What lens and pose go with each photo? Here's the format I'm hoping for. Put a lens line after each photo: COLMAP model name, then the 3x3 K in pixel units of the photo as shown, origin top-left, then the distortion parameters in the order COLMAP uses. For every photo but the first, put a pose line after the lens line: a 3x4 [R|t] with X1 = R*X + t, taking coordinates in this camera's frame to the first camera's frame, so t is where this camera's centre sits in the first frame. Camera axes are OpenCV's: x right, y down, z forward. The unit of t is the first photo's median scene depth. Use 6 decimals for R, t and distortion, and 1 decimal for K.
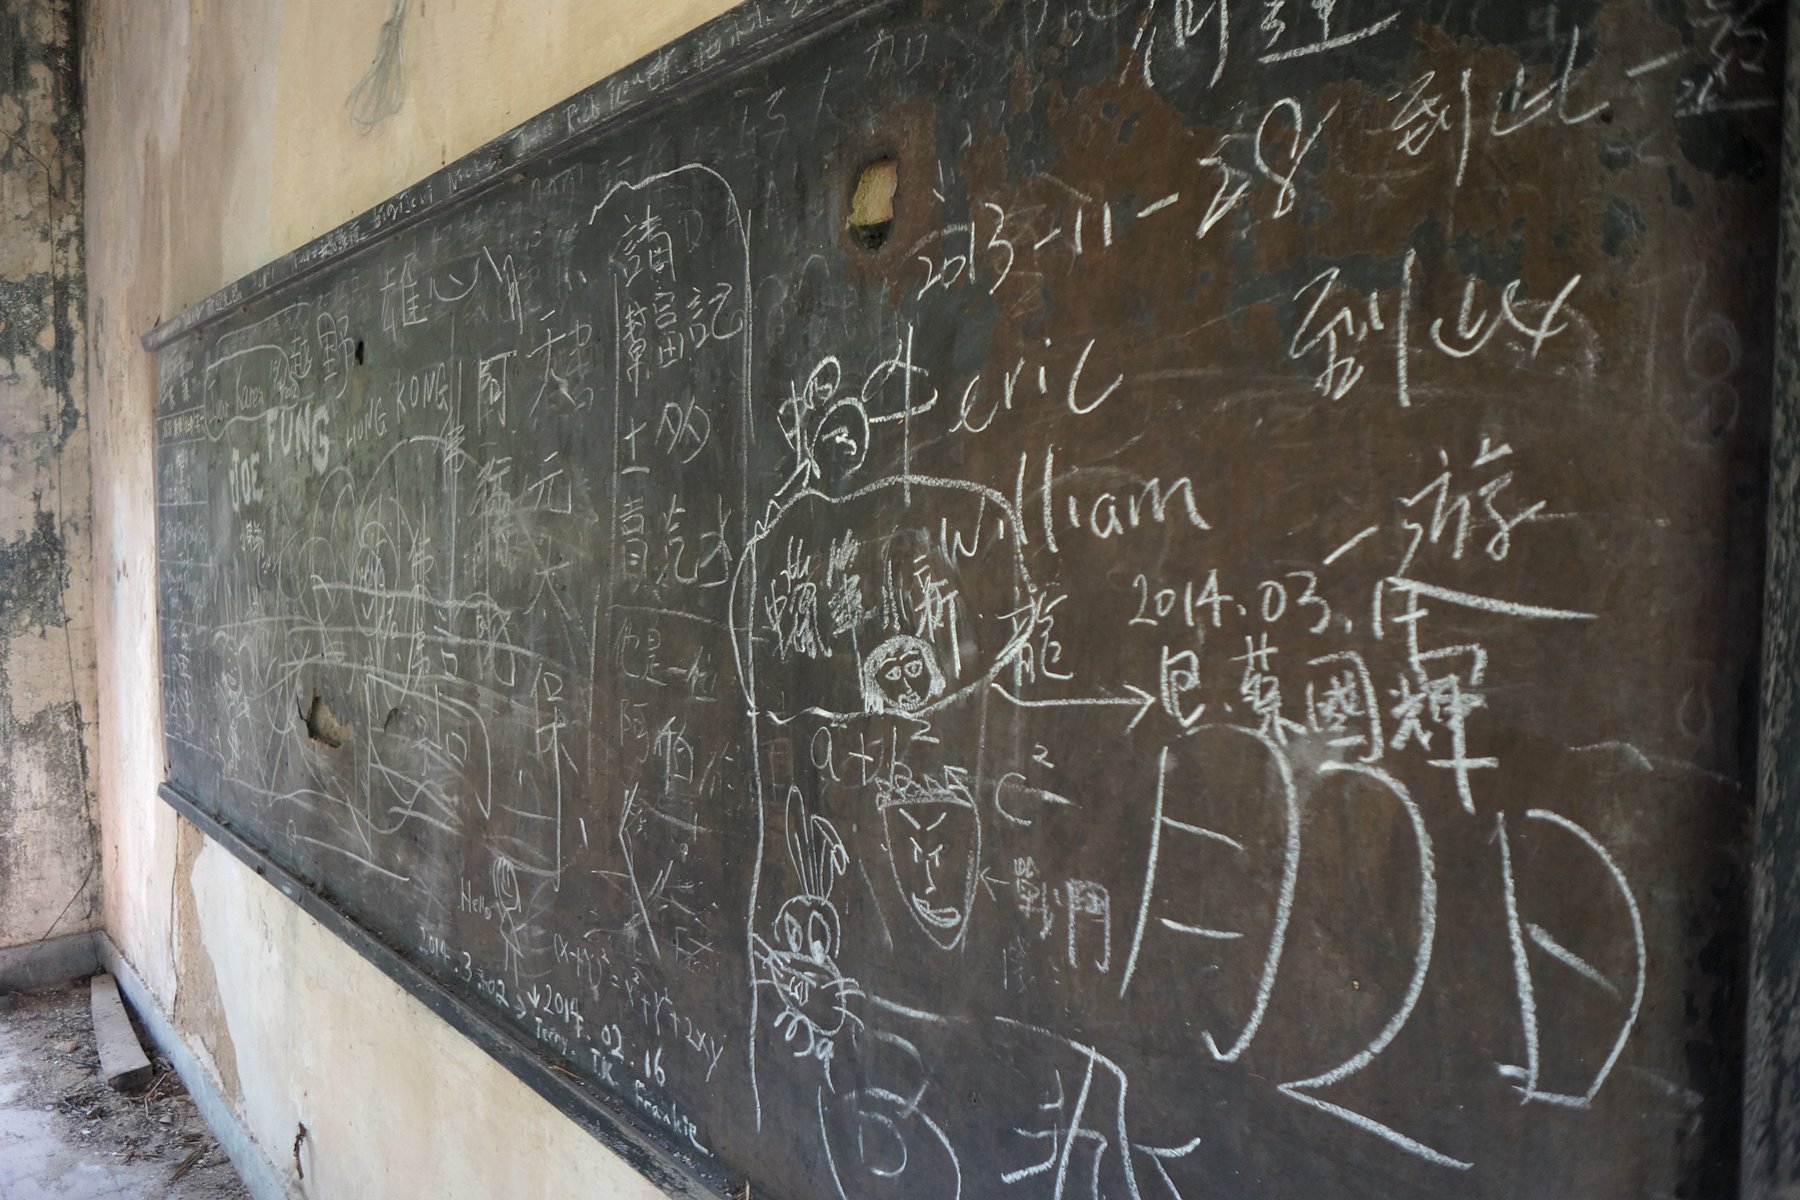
lens RADIAL K [[1257.4, 0, 871.7], [0, 1257.4, 590.6], [0, 0, 1]] dist [-0.002047, -0.001408]
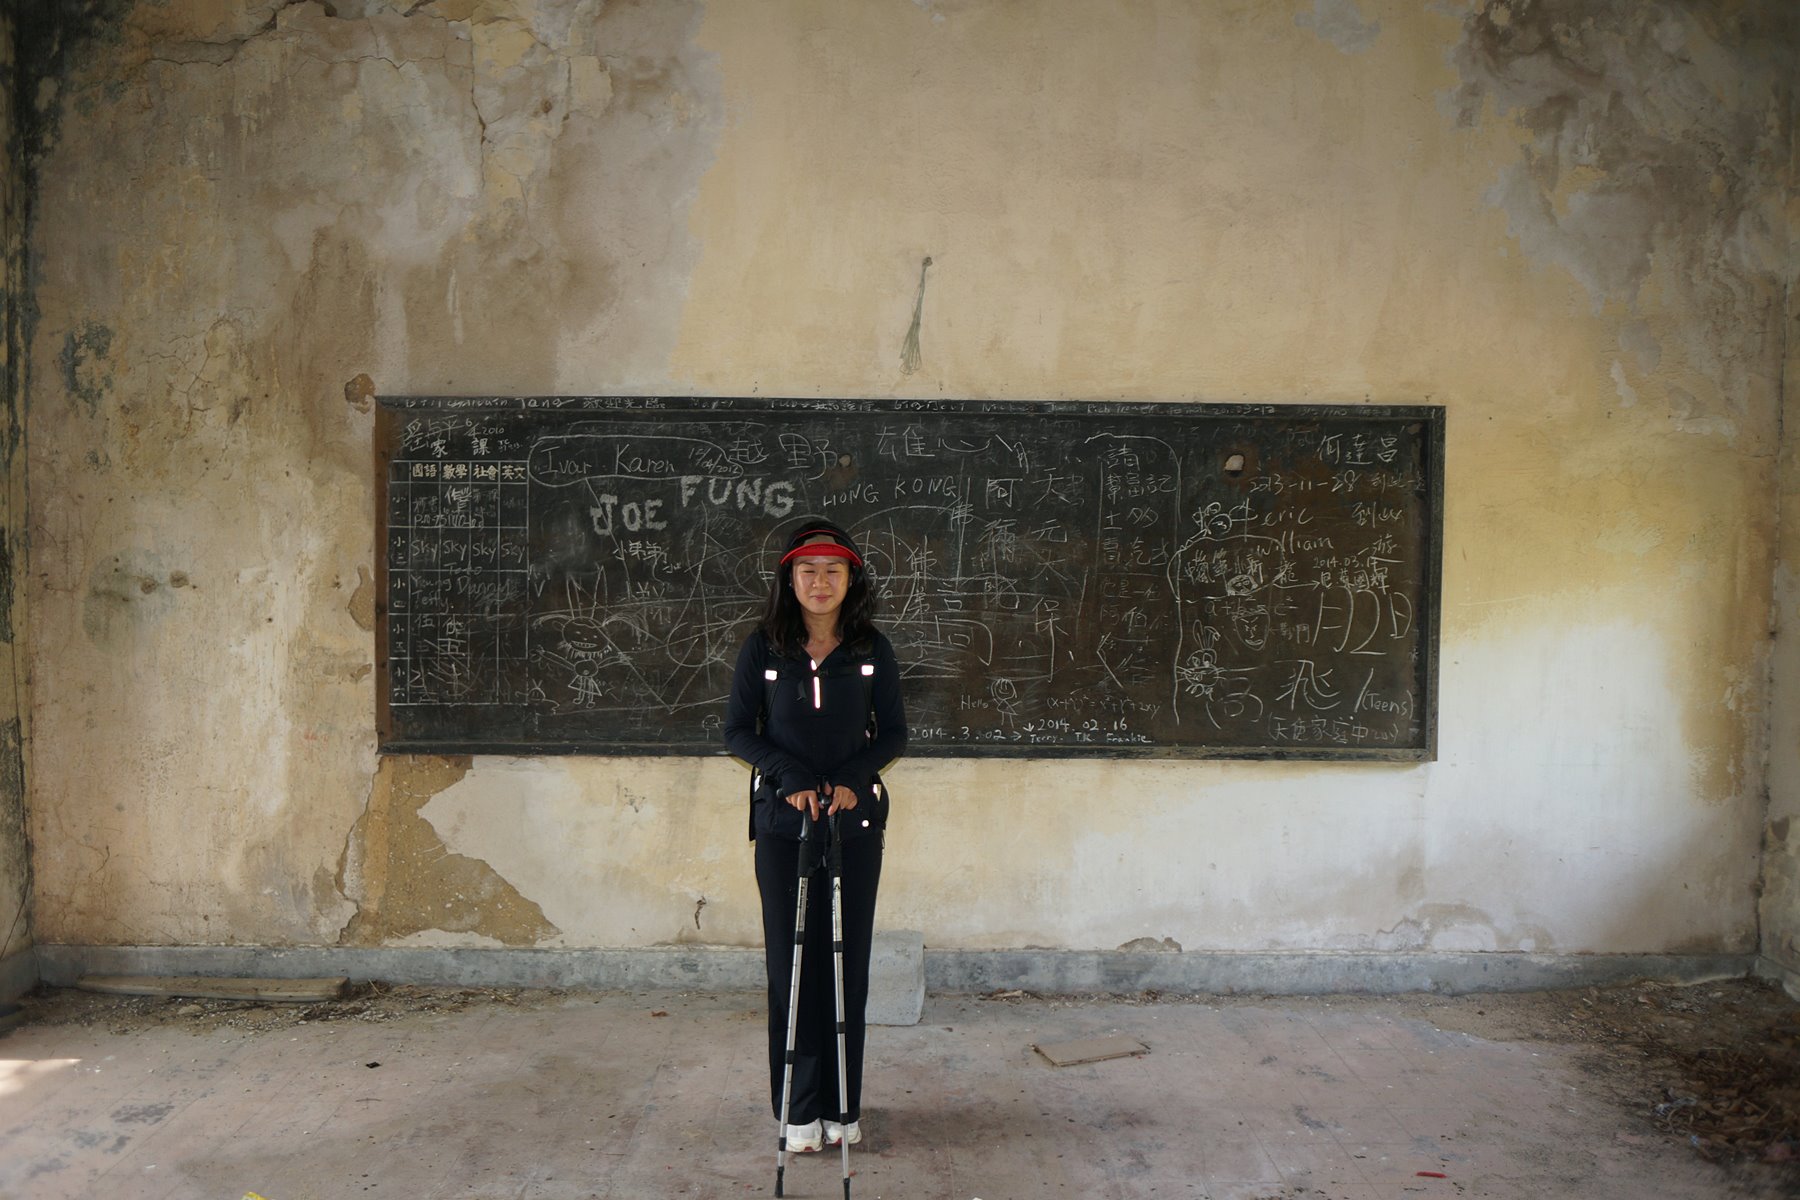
lens RADIAL K [[1257.4, 0, 889.1], [0, 1257.4, 588.7], [0, 0, 1]] dist [-0.002047, -0.001408]
pose [[0.635265, -0.020178, 0.772030, -3.336757], [0.035167, 0.999377, -0.002816, 0.046061], [-0.771493, 0.028939, 0.635579, -0.592213]]
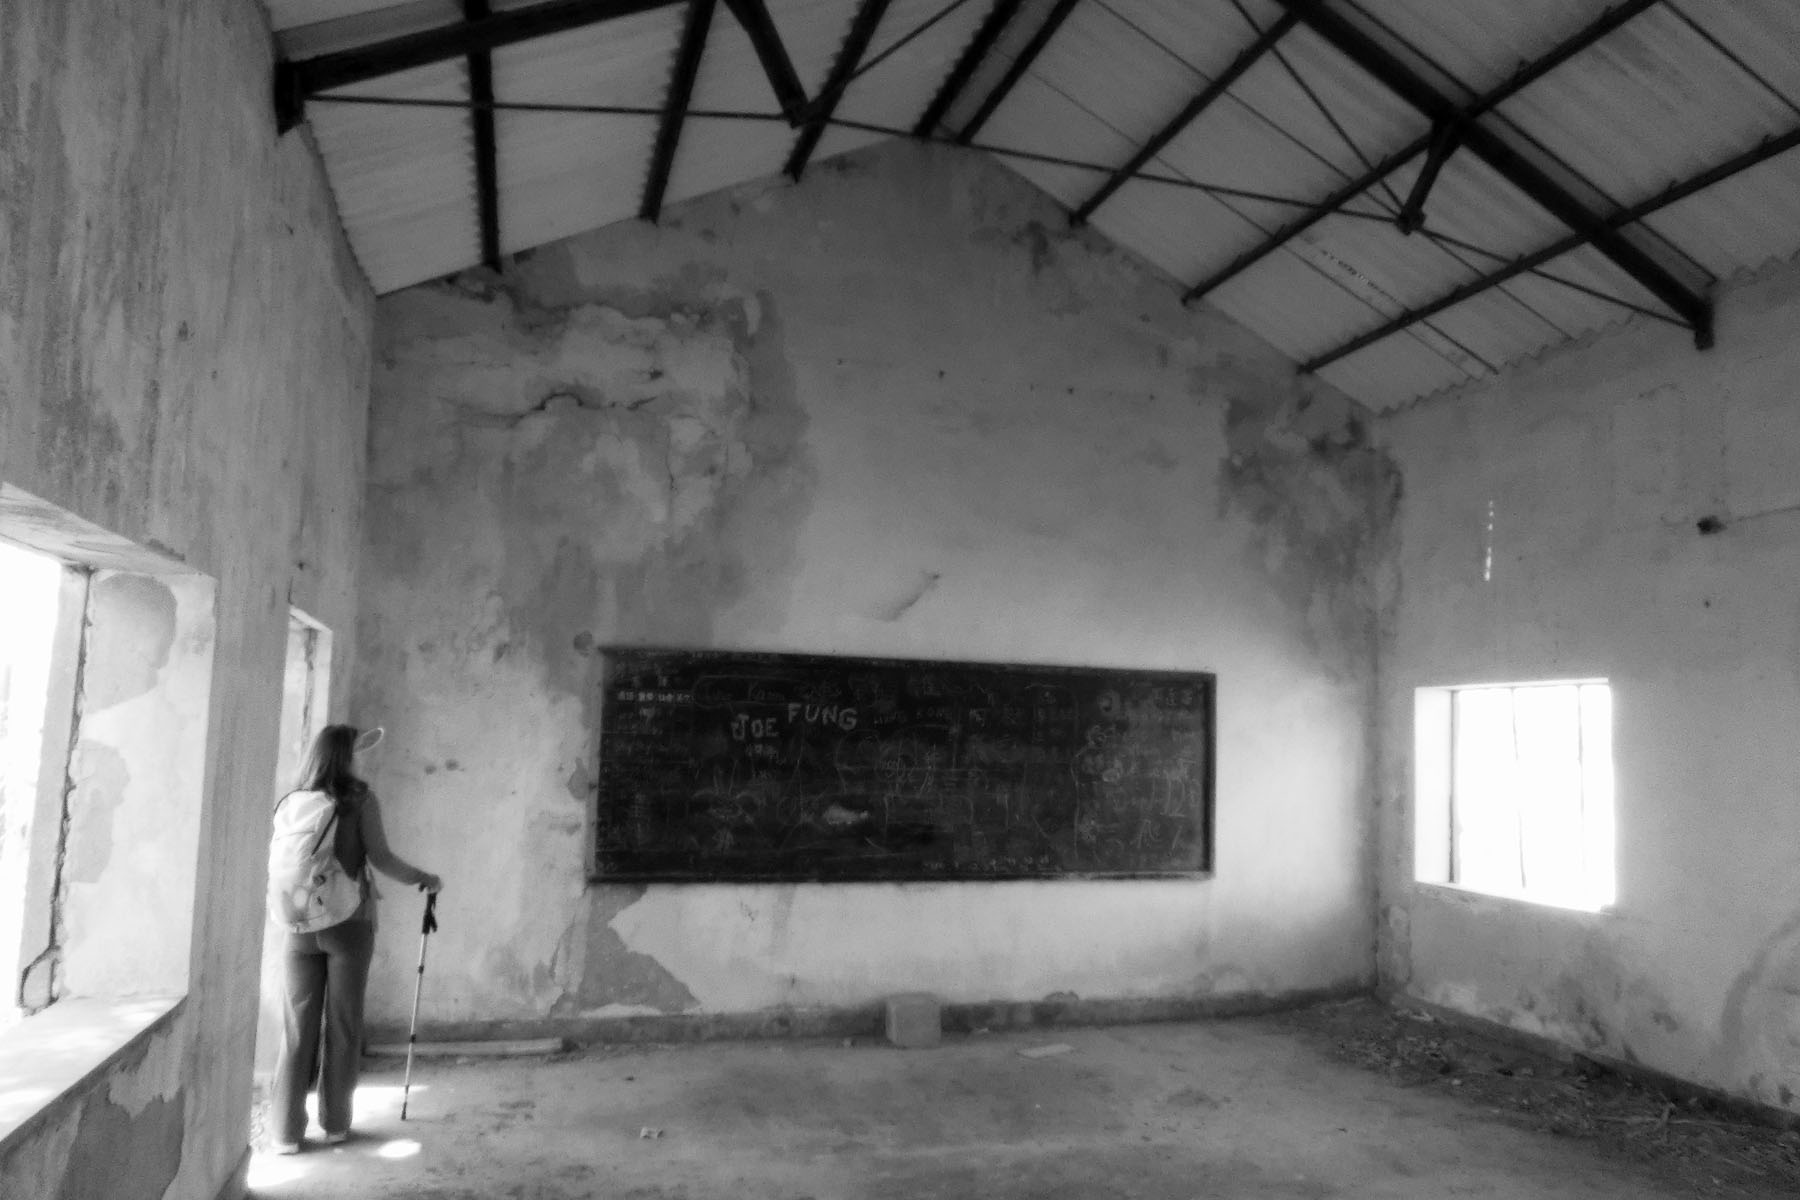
lens RADIAL K [[1252.9, 0, 903.5], [0, 1252.9, 605.8], [0, 0, 1]] dist [-0.058553, 0.036689]
pose [[0.395041, 0.107672, 0.912332, -5.890806], [0.026651, 0.991346, -0.128538, -0.000250], [-0.918277, 0.075092, 0.388753, -0.578524]]
